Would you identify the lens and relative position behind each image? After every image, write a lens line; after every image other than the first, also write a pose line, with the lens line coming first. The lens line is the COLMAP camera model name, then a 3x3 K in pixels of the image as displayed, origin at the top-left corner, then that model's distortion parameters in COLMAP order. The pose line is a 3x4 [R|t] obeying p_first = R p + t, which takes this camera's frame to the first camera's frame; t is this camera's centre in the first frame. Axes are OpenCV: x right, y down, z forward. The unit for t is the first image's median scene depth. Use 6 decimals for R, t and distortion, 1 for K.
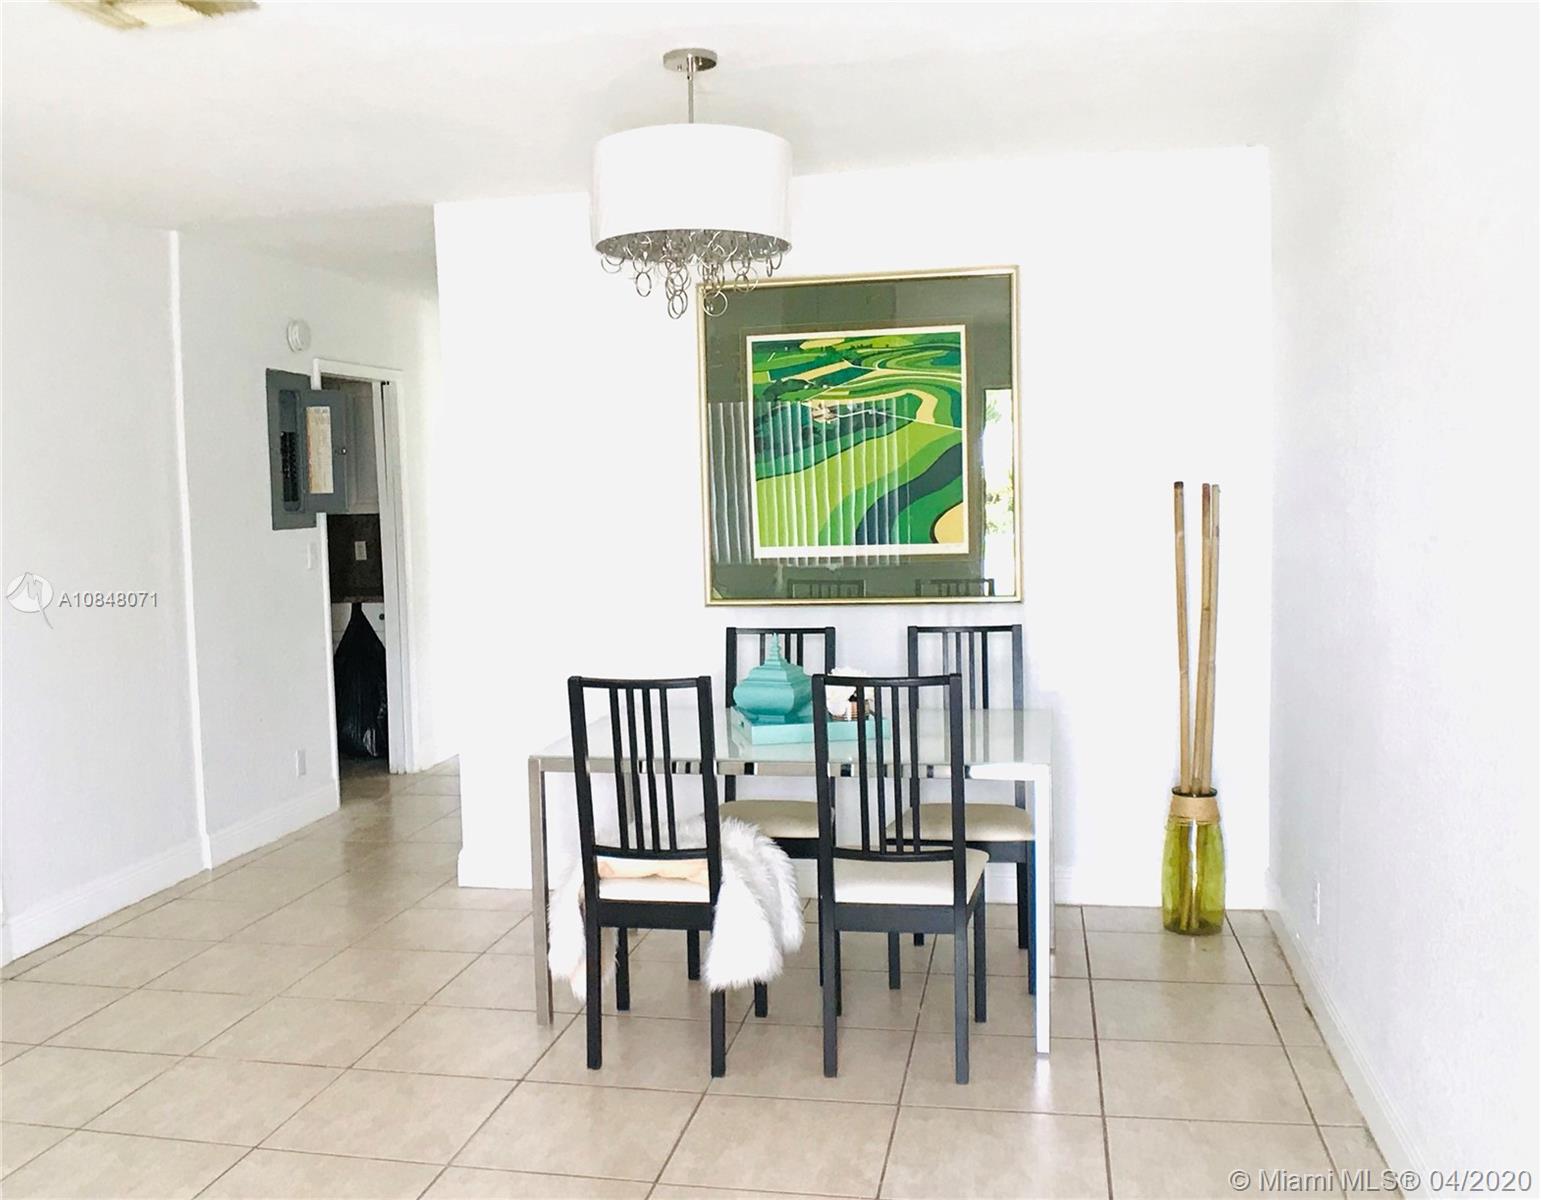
lens RADIAL K [[1513.2, 0, 665.0], [0, 1513.2, 601.5], [0, 0, 1]] dist [-0.072901, -0.022212]
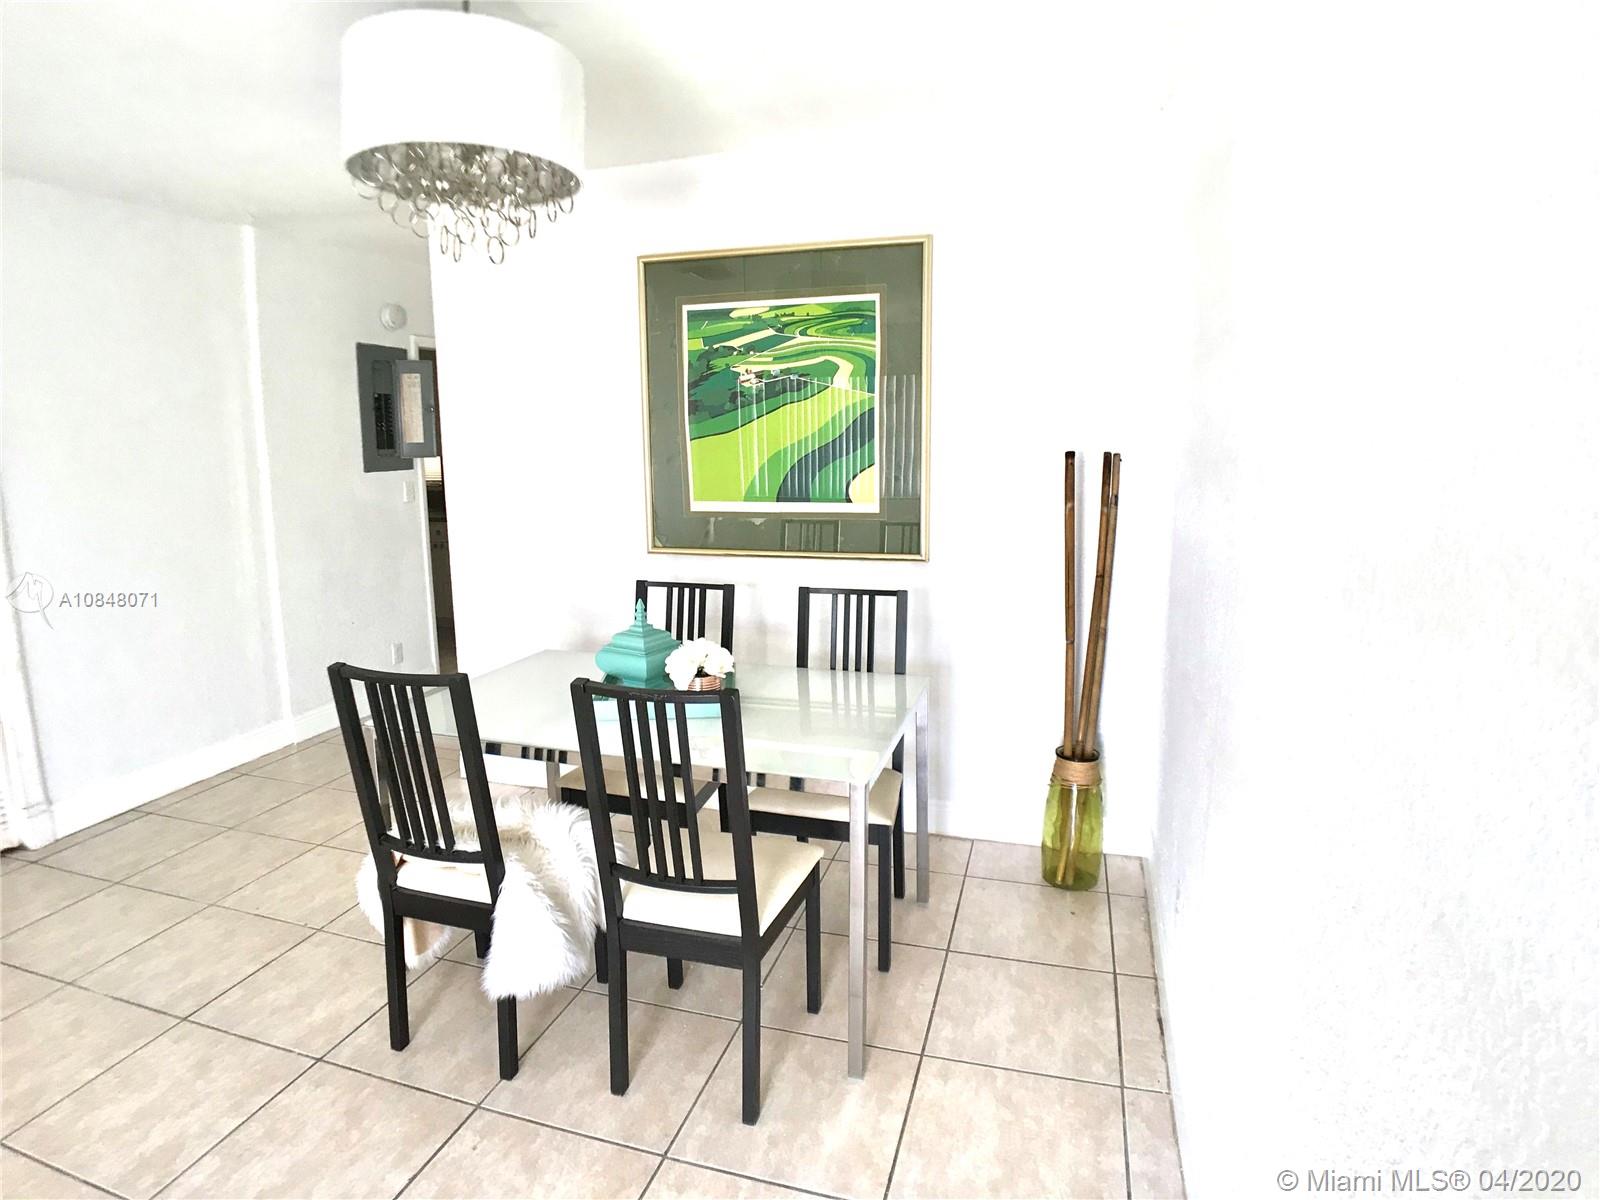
lens RADIAL K [[915.8, 0, 766.1], [0, 915.8, 579.8], [0, 0, 1]] dist [-0.089586, 0.020493]
pose [[0.996717, 0.028737, -0.075694, 0.171850], [-0.022252, 0.996118, 0.085169, -0.038013], [0.077848, -0.083205, 0.993487, 0.351286]]
